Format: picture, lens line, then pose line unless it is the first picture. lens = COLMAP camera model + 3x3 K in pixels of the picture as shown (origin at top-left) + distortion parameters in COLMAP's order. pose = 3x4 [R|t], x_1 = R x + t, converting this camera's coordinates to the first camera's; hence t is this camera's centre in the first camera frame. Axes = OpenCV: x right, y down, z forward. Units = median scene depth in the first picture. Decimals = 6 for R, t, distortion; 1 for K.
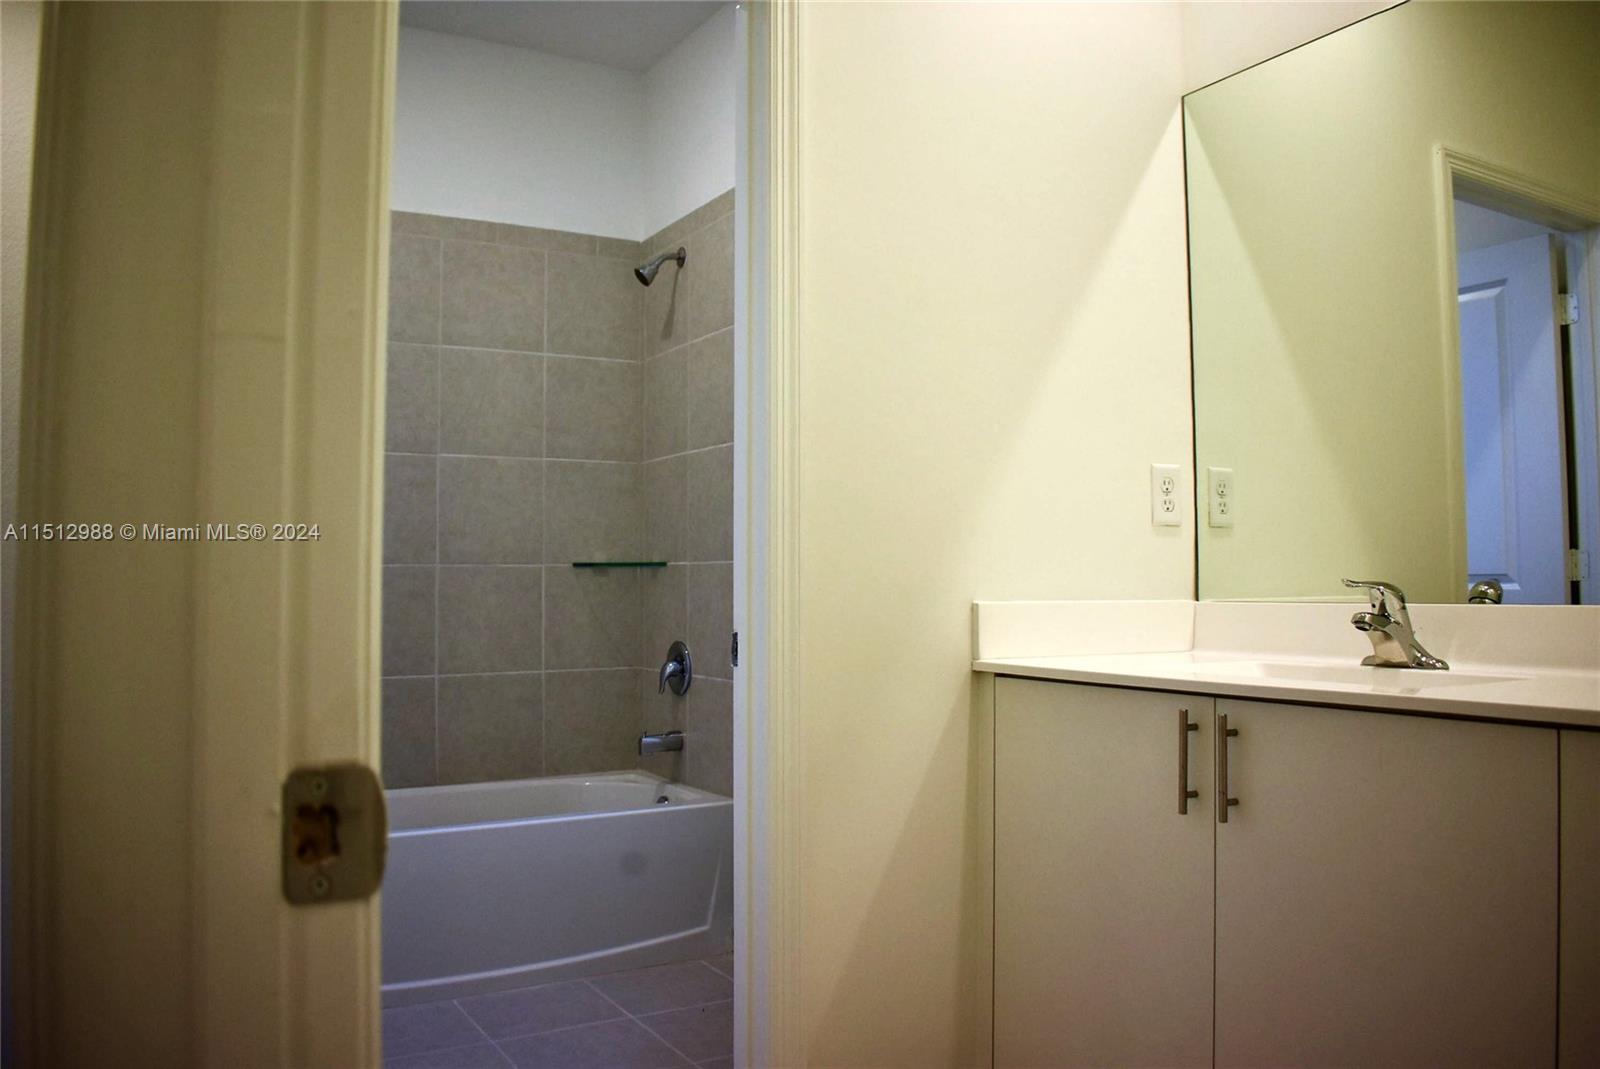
lens RADIAL K [[1247.8, 0, 800.0], [0, 1247.8, 534.5], [0, 0, 1]] dist [-0.094683, 0.001540]
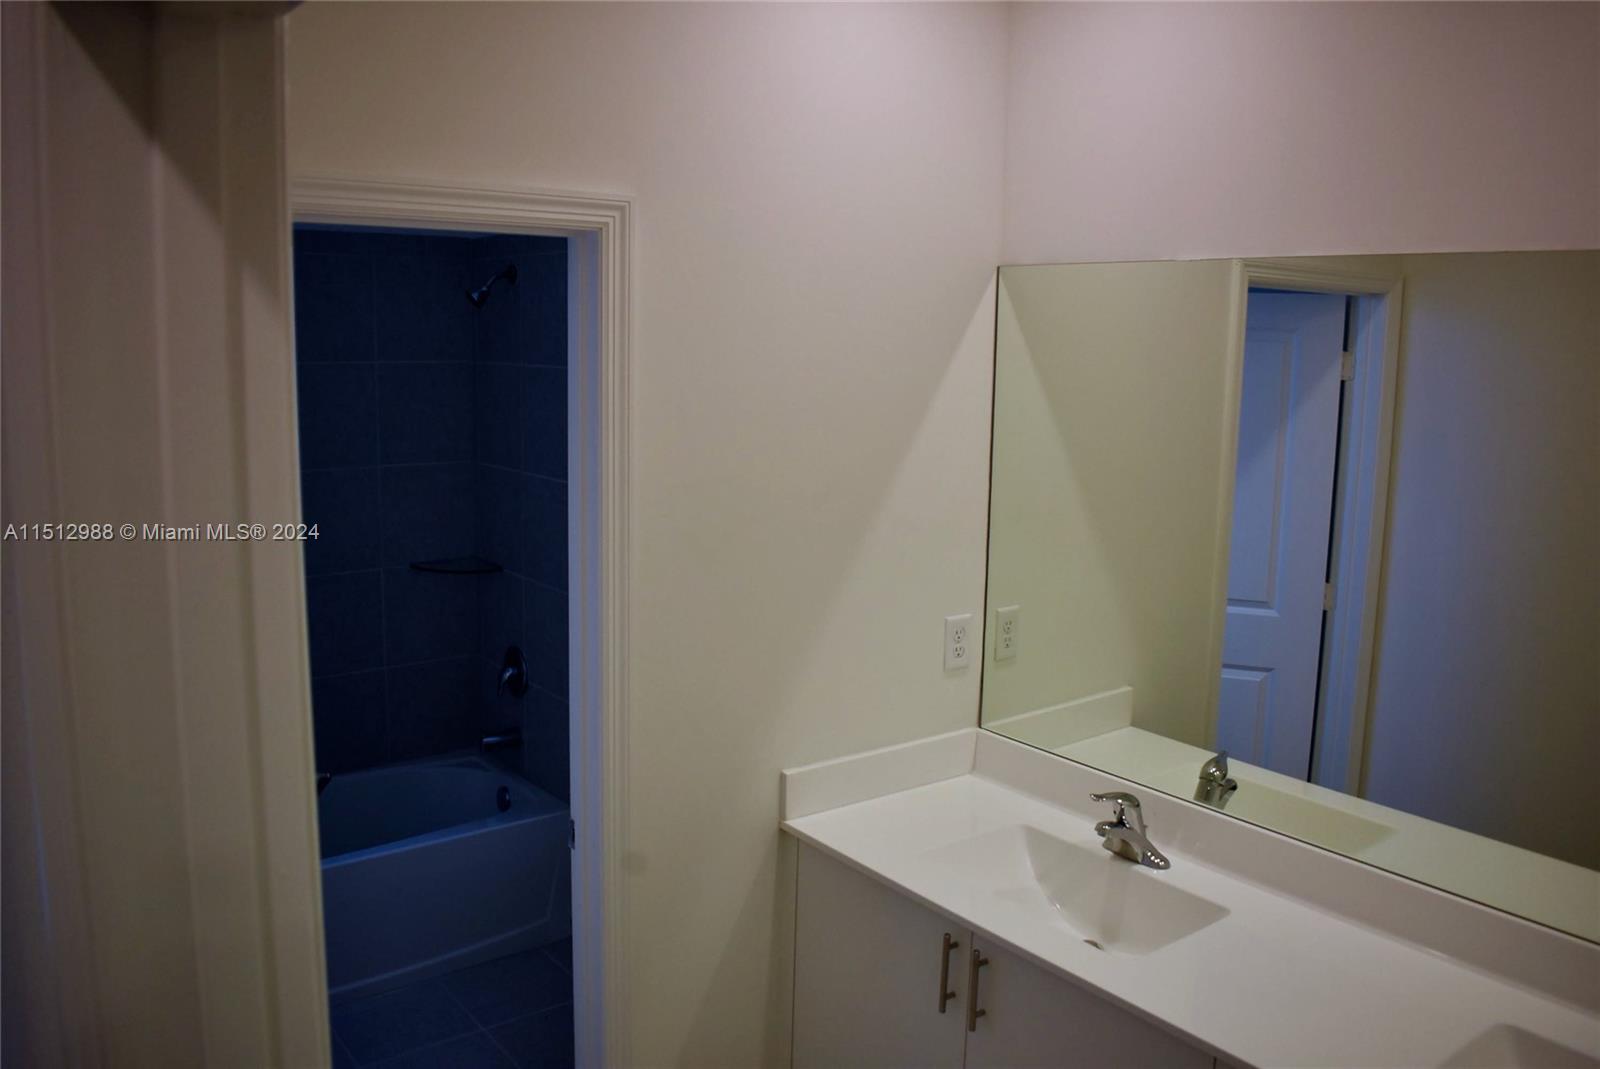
lens RADIAL K [[1247.8, 0, 800.0], [0, 1247.8, 534.5], [0, 0, 1]] dist [-0.094683, 0.001540]
pose [[0.990965, 0.003082, 0.134084, 0.001604], [-0.029575, 0.980148, 0.196051, -0.347941], [-0.130818, -0.198246, 0.971383, -0.062956]]
